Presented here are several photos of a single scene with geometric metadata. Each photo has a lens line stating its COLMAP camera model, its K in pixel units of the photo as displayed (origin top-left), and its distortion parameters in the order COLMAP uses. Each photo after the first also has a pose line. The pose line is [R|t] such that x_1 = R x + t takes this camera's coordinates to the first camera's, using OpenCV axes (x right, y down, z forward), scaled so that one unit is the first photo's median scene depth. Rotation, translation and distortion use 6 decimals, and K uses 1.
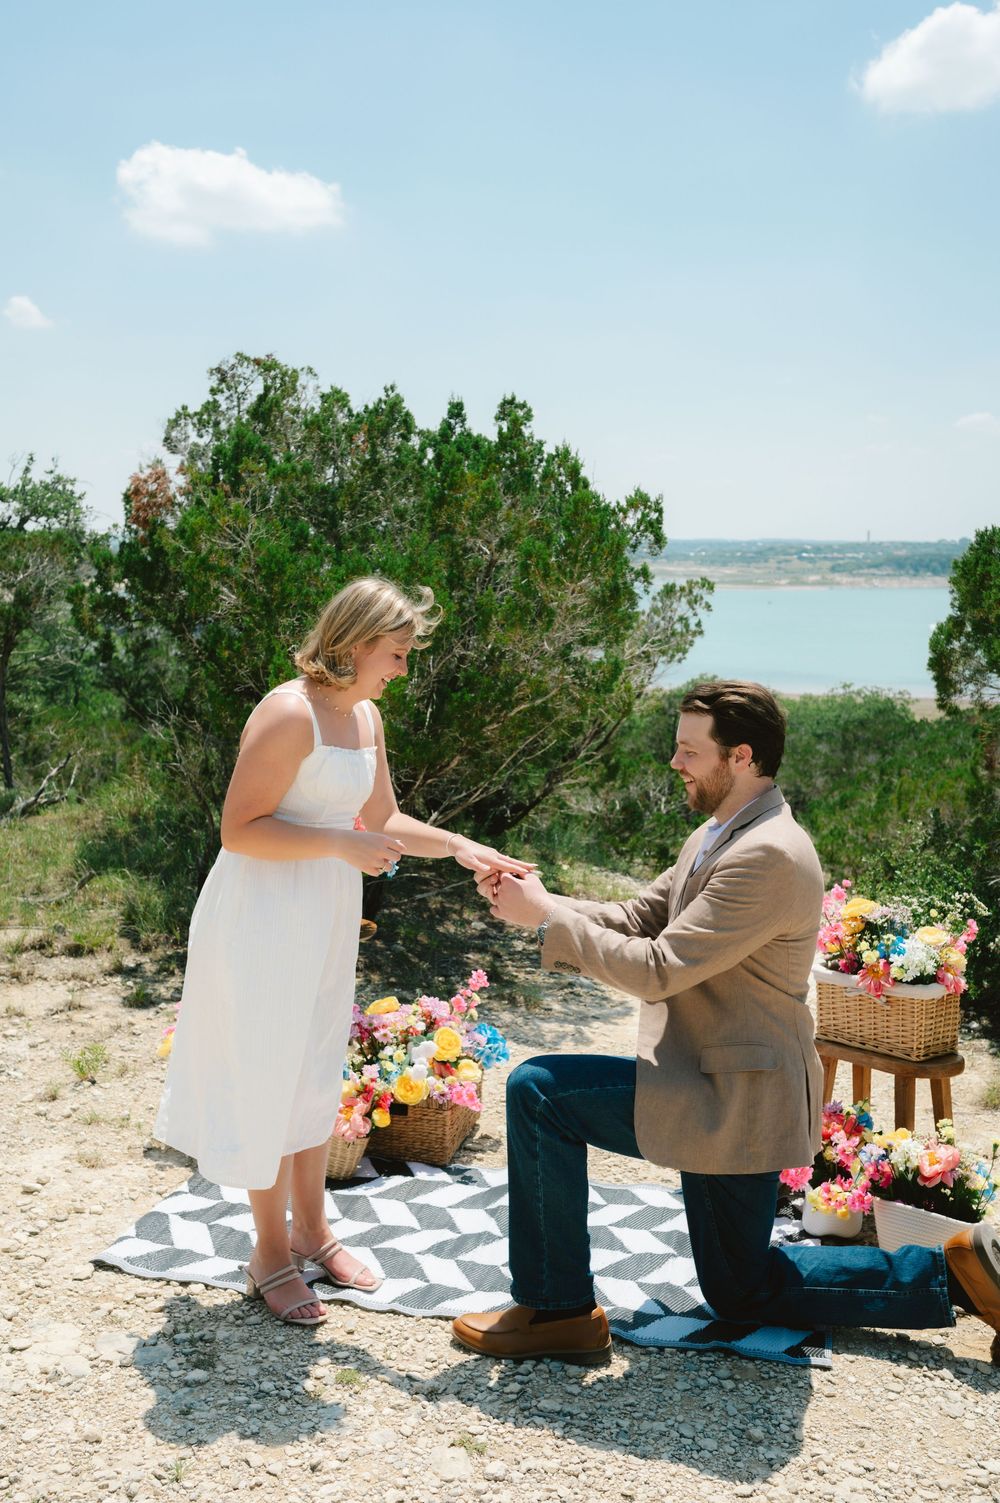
lens RADIAL K [[1422.9, 0, 507.8], [0, 1422.9, 744.4], [0, 0, 1]] dist [-0.001525, 0.001569]
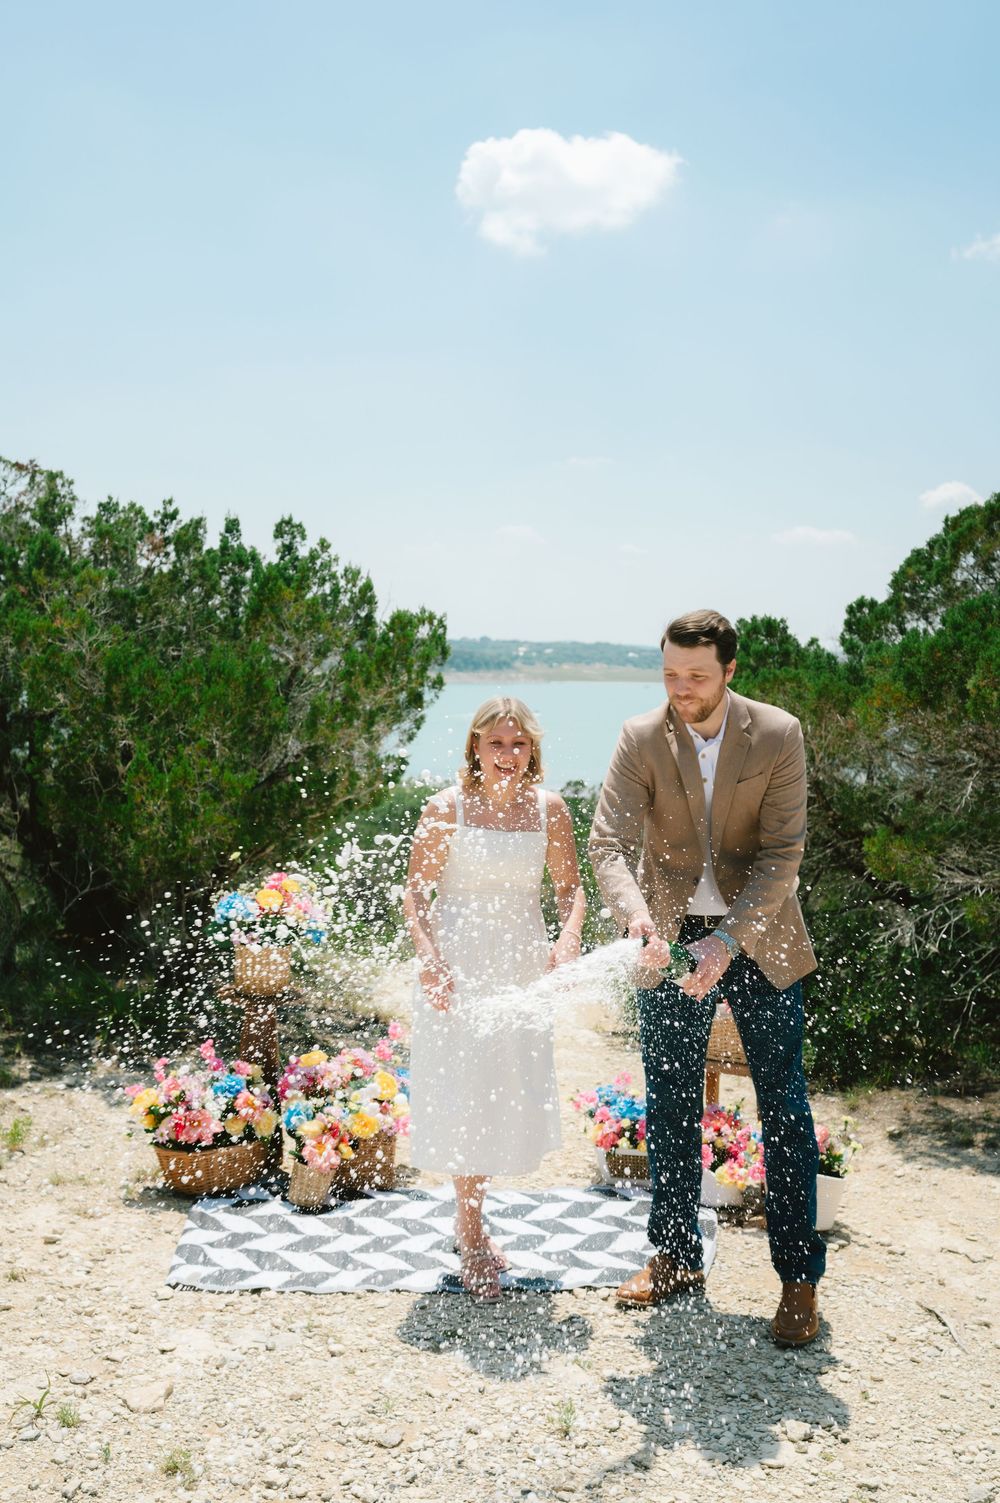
lens RADIAL K [[1424.3, 0, 511.3], [0, 1424.3, 747.4], [0, 0, 1]] dist [-0.004312, 0.009629]
pose [[0.945429, 0.007344, 0.325745, -0.217035], [0.012689, 0.998158, -0.059331, 0.002439], [-0.325581, 0.060226, 0.943594, -0.103315]]
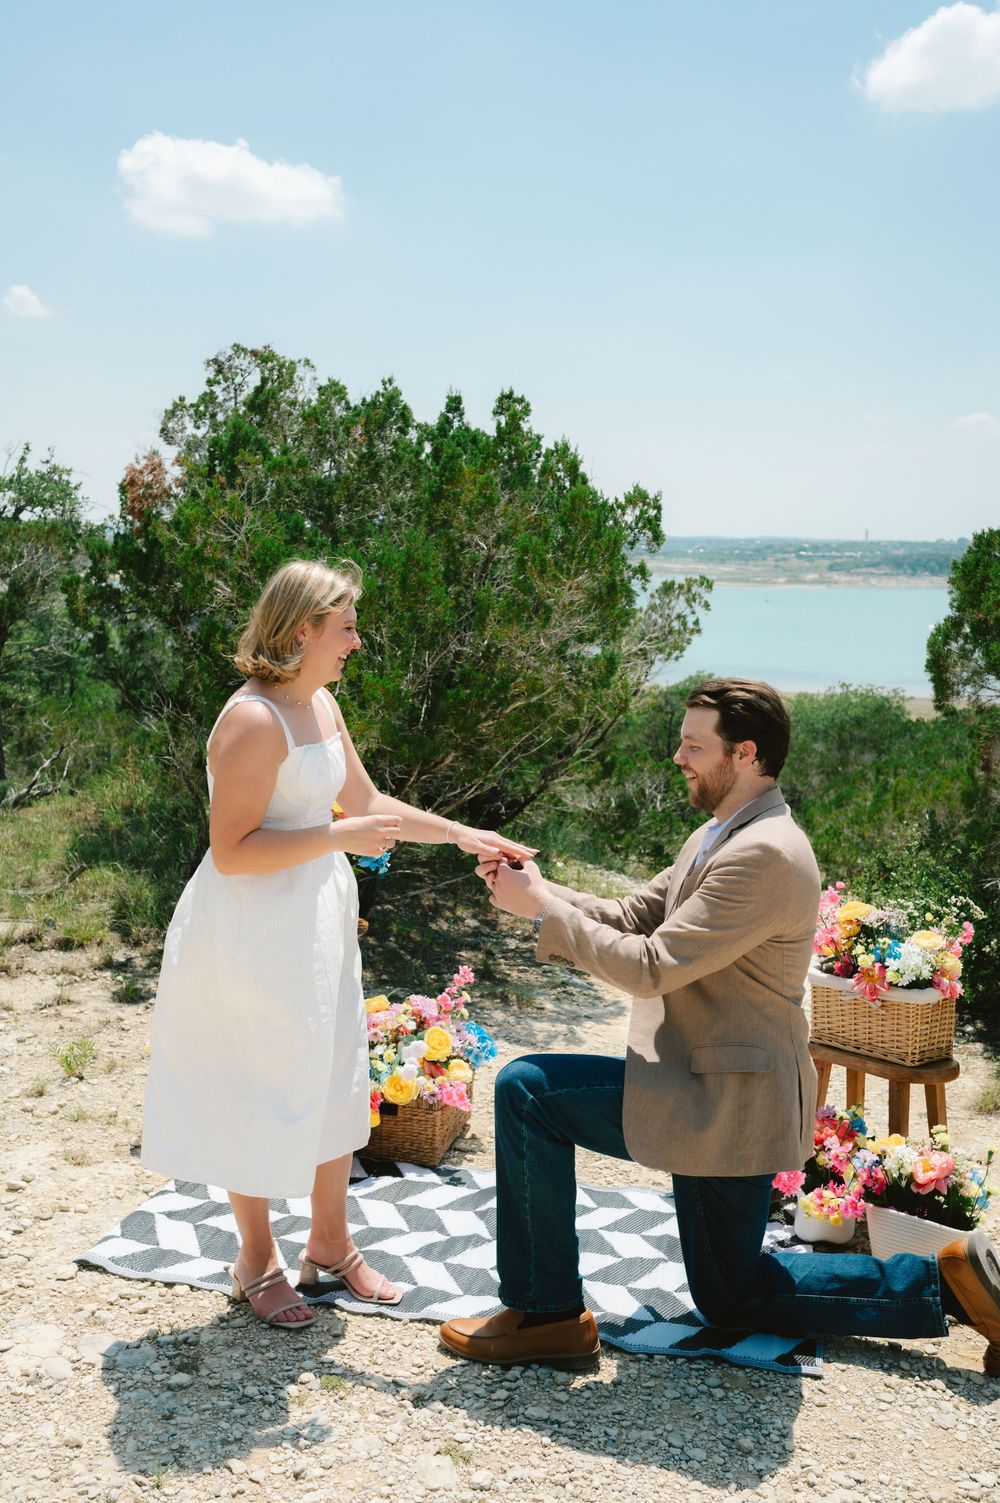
lens RADIAL K [[1422.9, 0, 507.8], [0, 1422.9, 744.4], [0, 0, 1]] dist [-0.001525, 0.001569]
pose [[0.999942, 0.010408, 0.002807, 0.000680], [-0.010417, 0.999940, 0.003351, -0.001160], [-0.002772, -0.003380, 0.999990, 0.006193]]
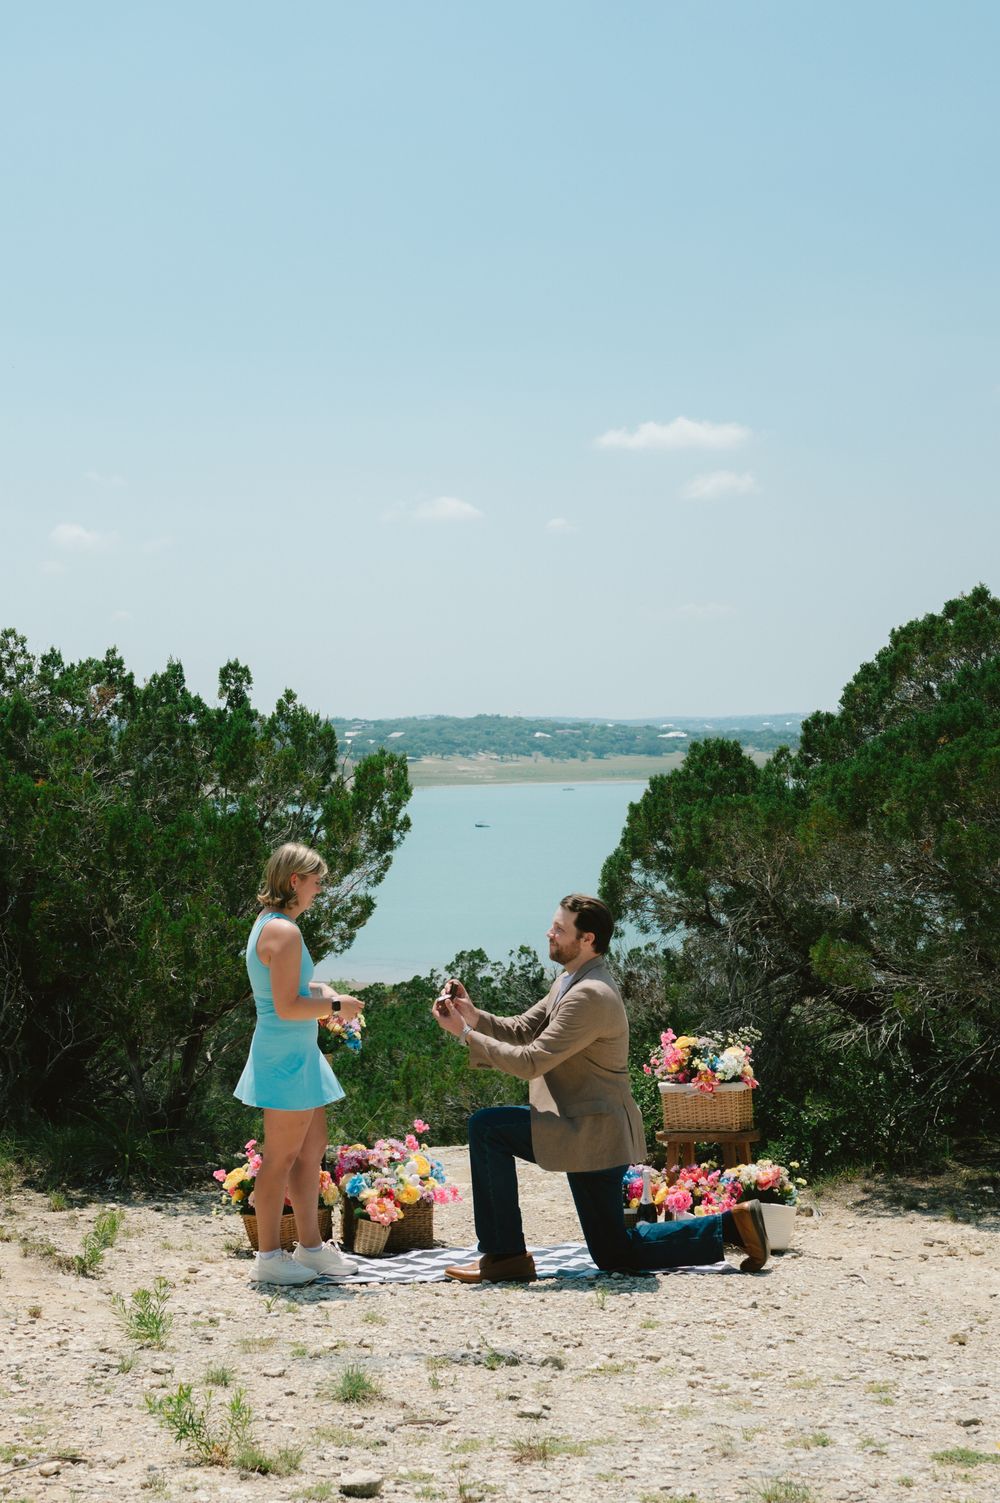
lens RADIAL K [[2518.8, 0, 377.7], [0, 2518.8, 514.9], [0, 0, 1]] dist [-0.002121, 0.018346]
pose [[0.938644, 0.015678, 0.344532, -0.636266], [0.061186, 0.975550, -0.211088, 0.070301], [-0.339418, 0.219217, 0.914735, -0.950016]]
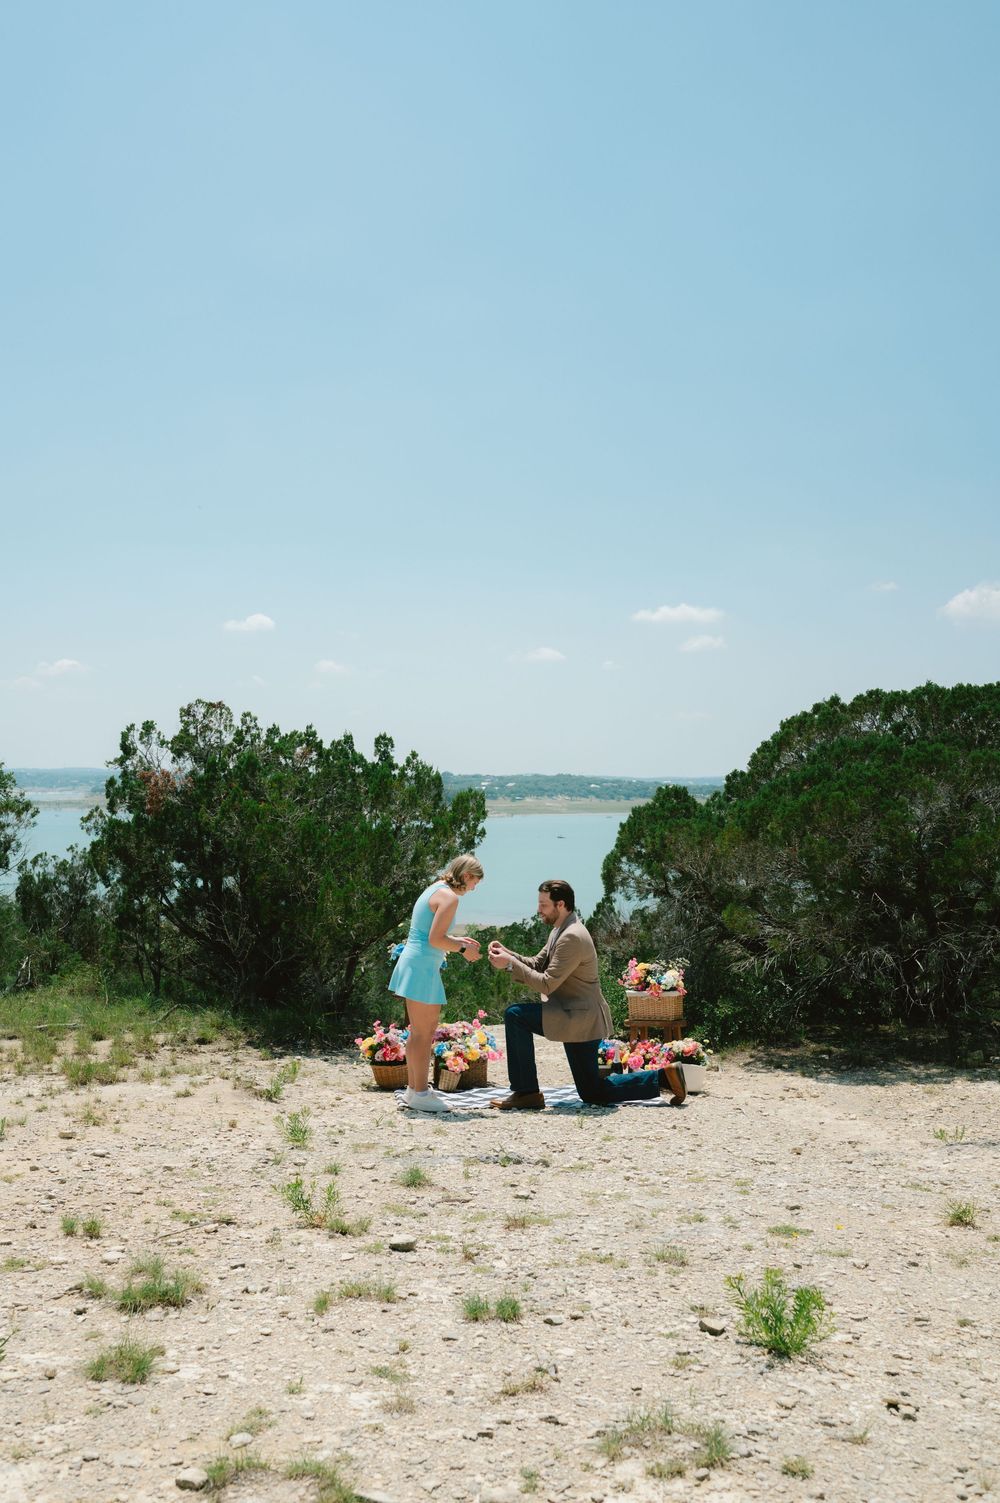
lens RADIAL K [[1427.4, 0, 503.5], [0, 1427.4, 749.5], [0, 0, 1]] dist [-0.002221, 0.003940]
pose [[0.940938, 0.009473, 0.338446, -0.530396], [0.044451, 0.987500, -0.151219, 0.065969], [-0.335648, 0.157332, 0.928755, -0.843009]]
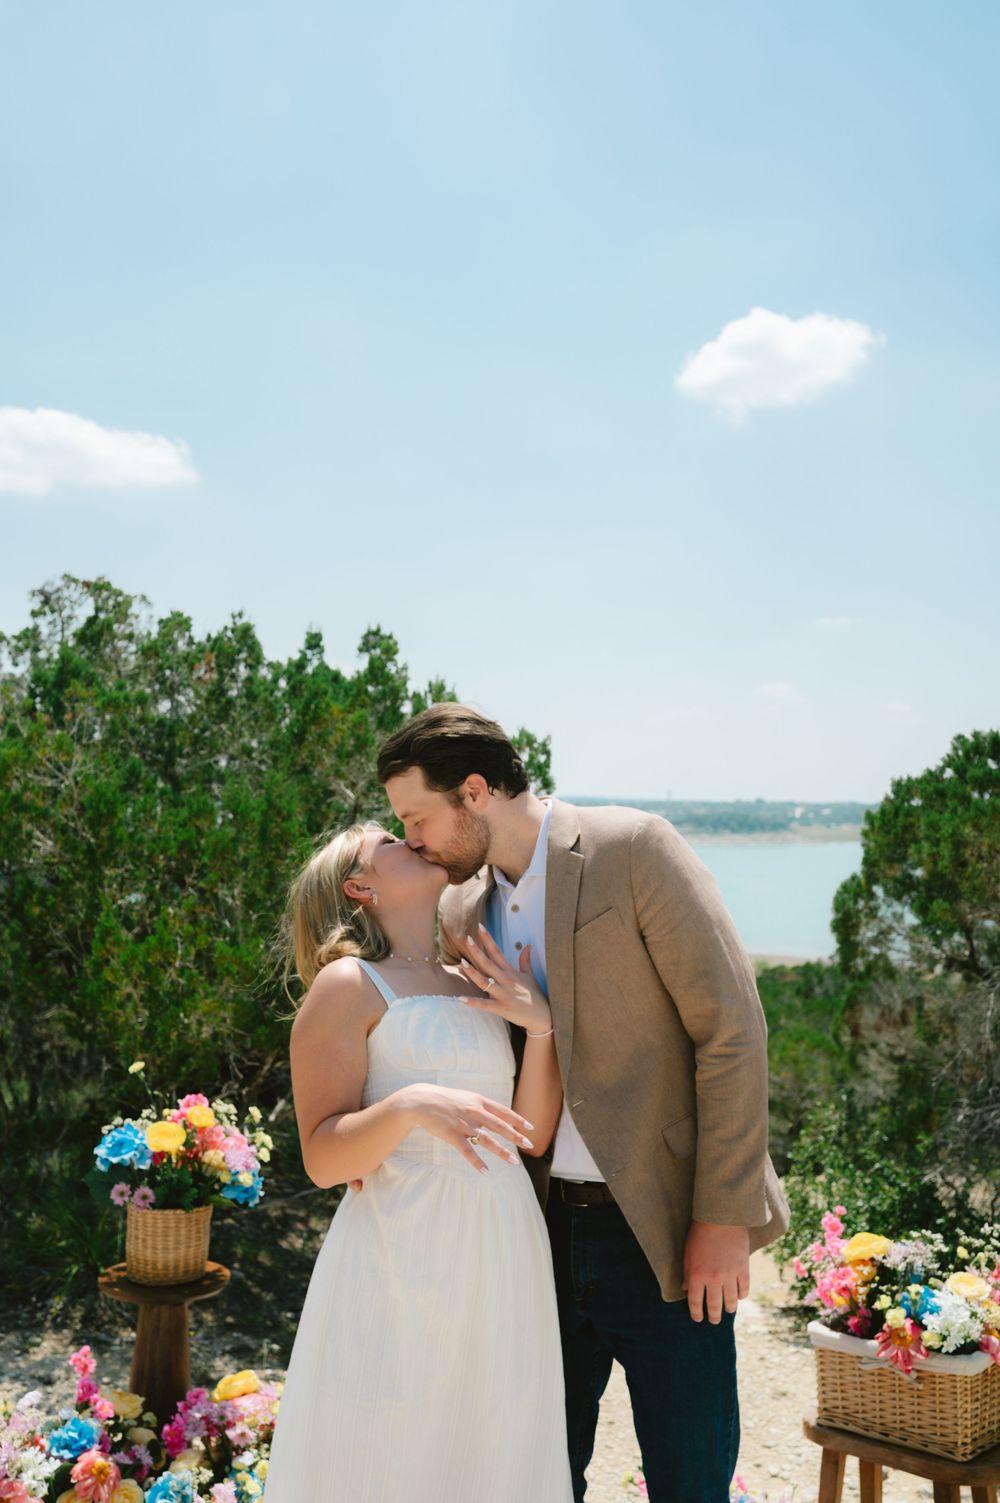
lens RADIAL K [[1416.8, 0, 500.5], [0, 1416.8, 758.7], [0, 0, 1]] dist [-0.000800, 0.003452]
pose [[0.991606, 0.020436, 0.127672, -0.035750], [0.001233, 0.985891, -0.167382, -0.011979], [-0.129291, 0.166134, 0.977591, 0.135896]]
